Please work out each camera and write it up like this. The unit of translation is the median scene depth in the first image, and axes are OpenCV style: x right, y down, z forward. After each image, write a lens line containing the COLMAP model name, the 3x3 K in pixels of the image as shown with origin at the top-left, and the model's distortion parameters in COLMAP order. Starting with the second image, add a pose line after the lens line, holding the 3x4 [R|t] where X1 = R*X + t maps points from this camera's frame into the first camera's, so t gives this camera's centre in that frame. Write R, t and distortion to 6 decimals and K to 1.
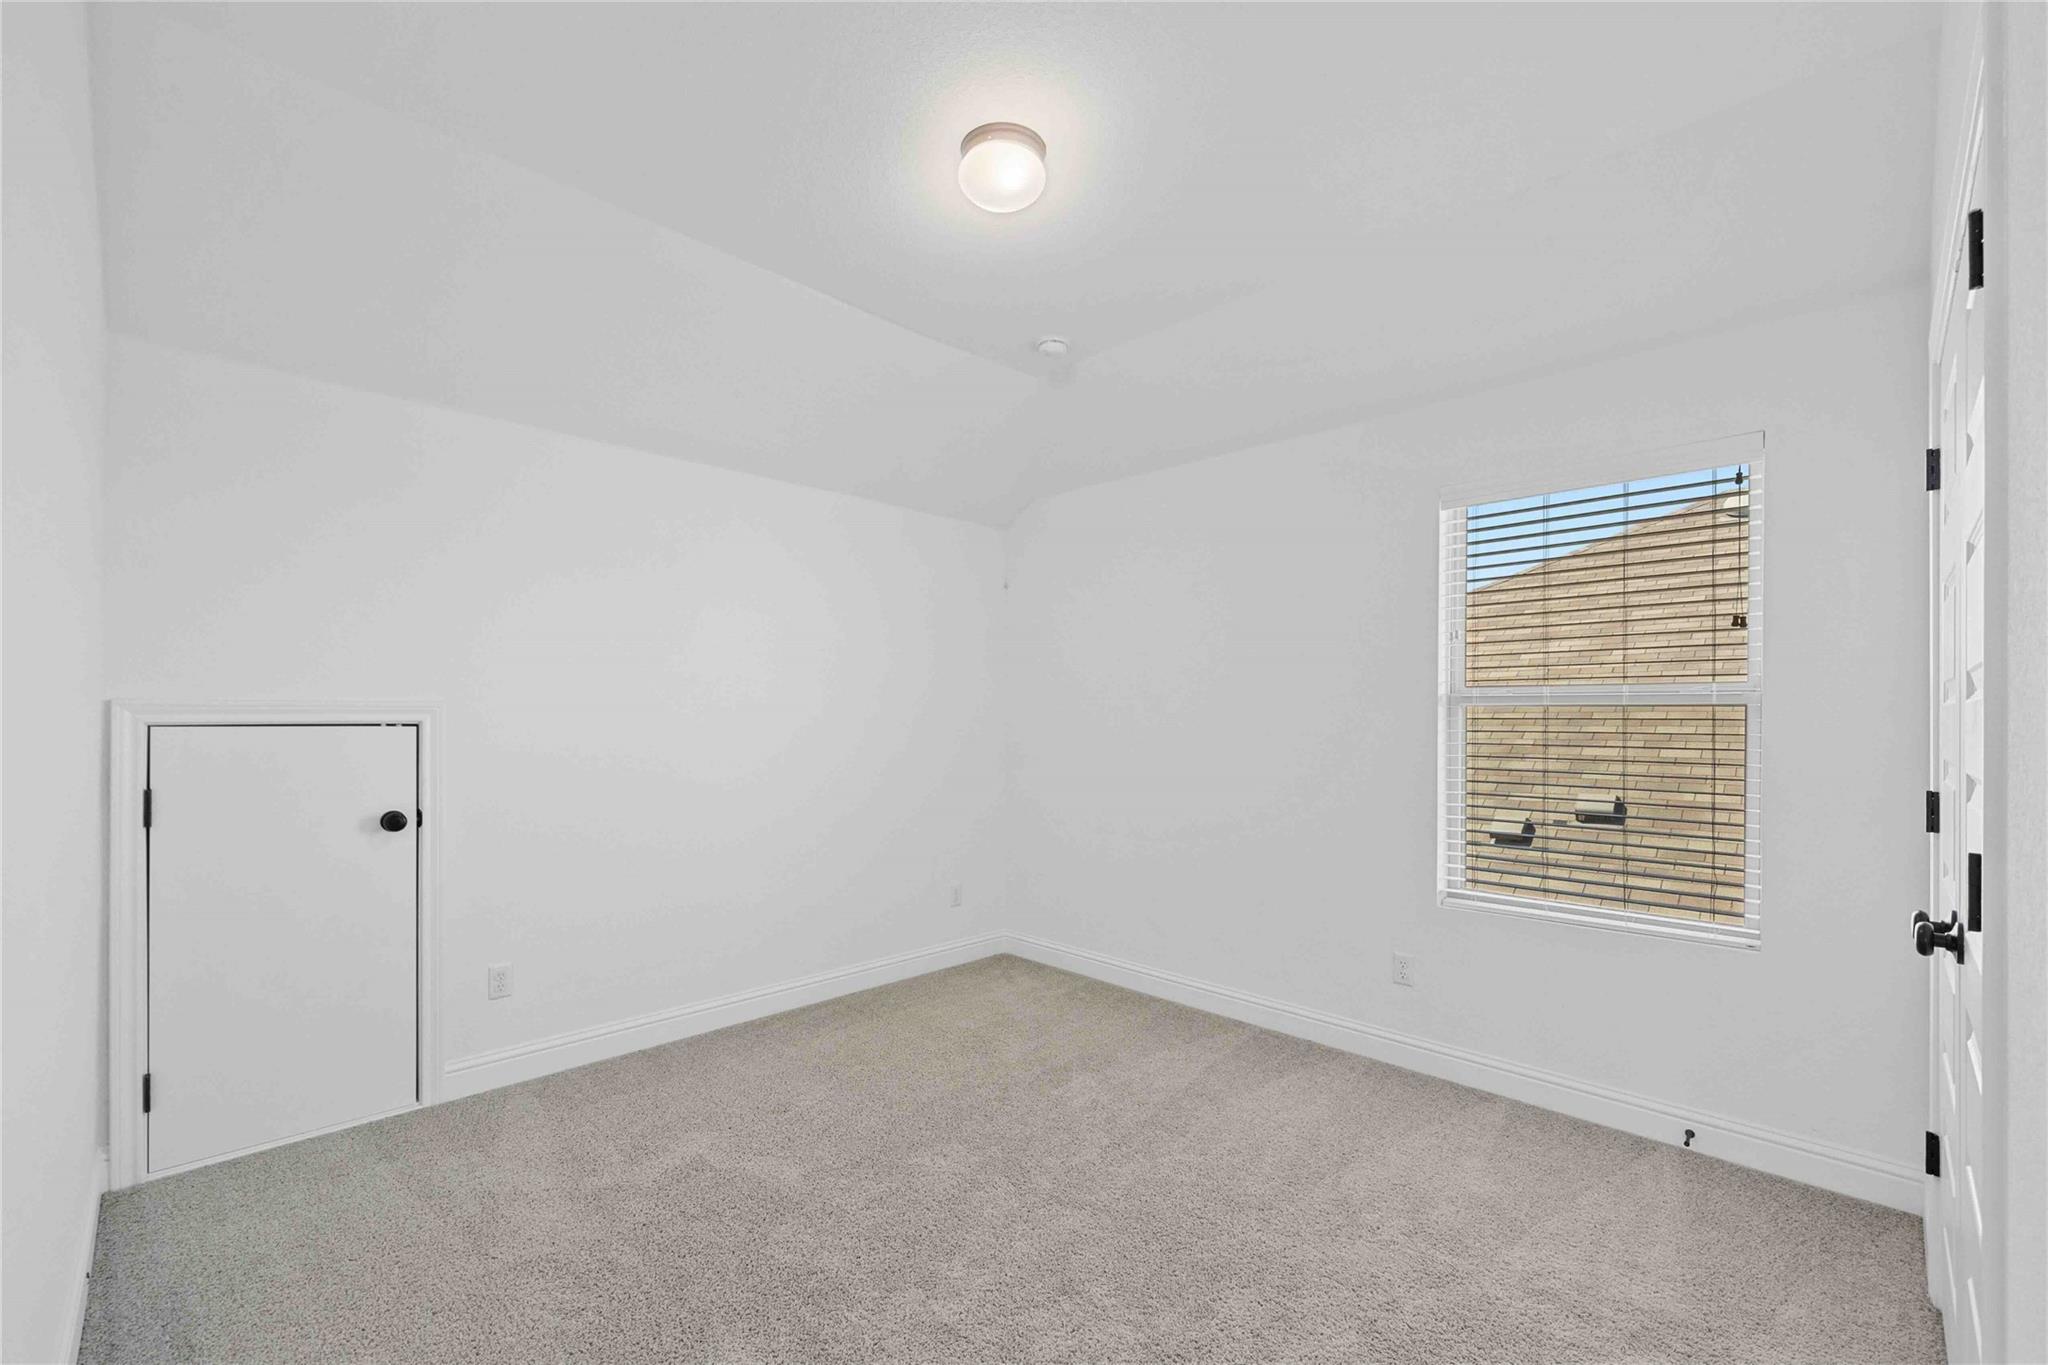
lens RADIAL K [[845.0, 0, 1025.6], [0, 845.0, 717.8], [0, 0, 1]] dist [0.000185, 0.000024]
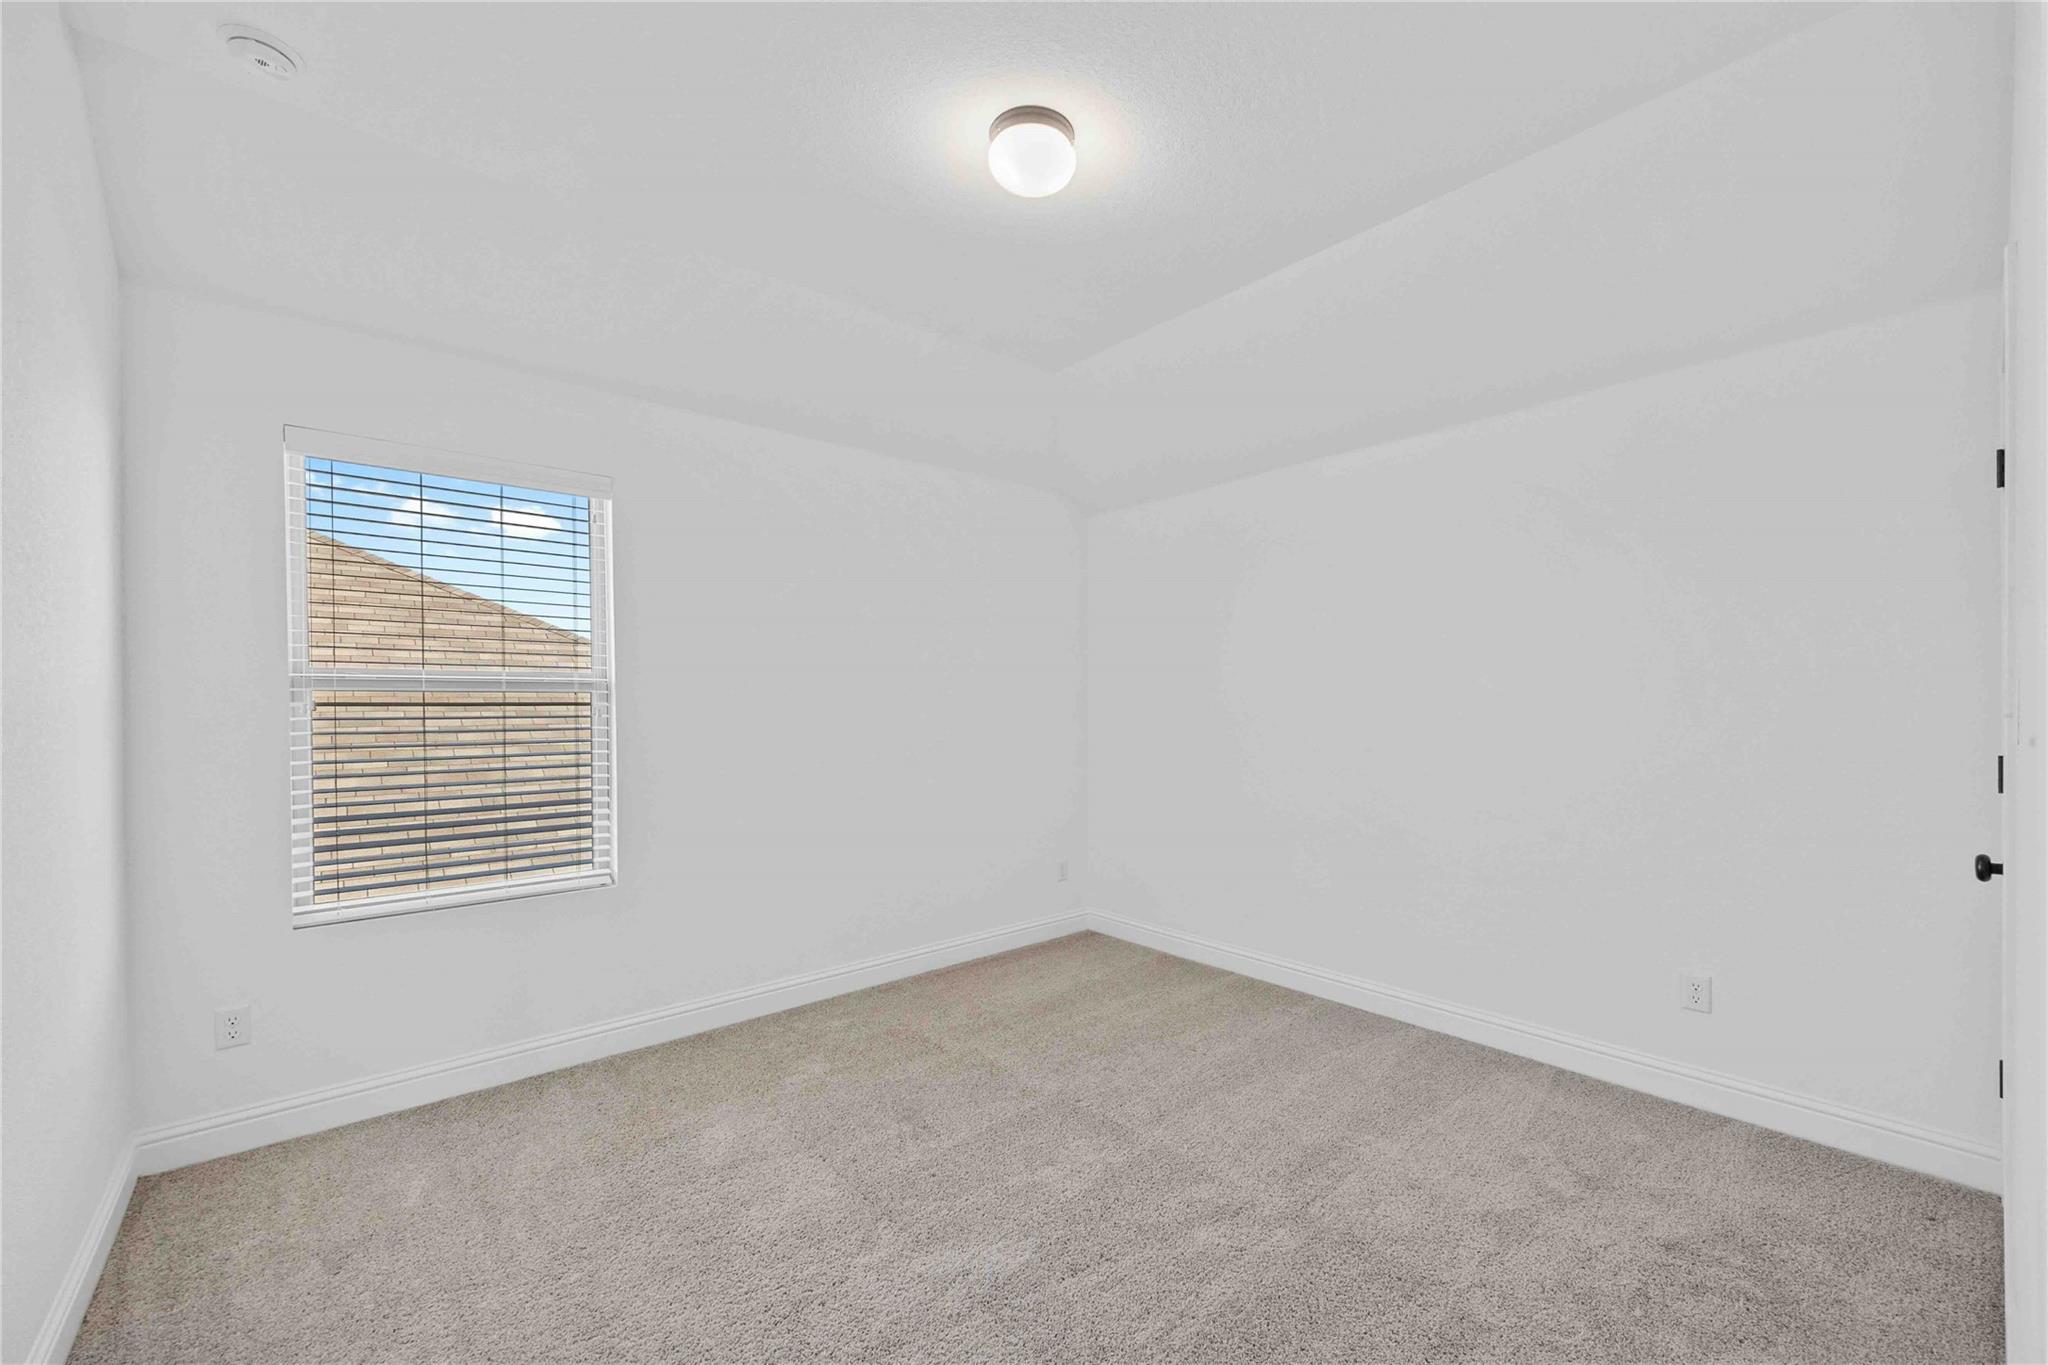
lens RADIAL K [[812.5, 0, 1026.1], [0, 812.5, 706.8], [0, 0, 1]] dist [0.000398, 0.000023]
pose [[0.067317, -0.006139, 0.997713, -0.247024], [0.000568, 0.999981, 0.006114, -0.001186], [-0.997731, 0.000156, 0.067320, 0.222217]]
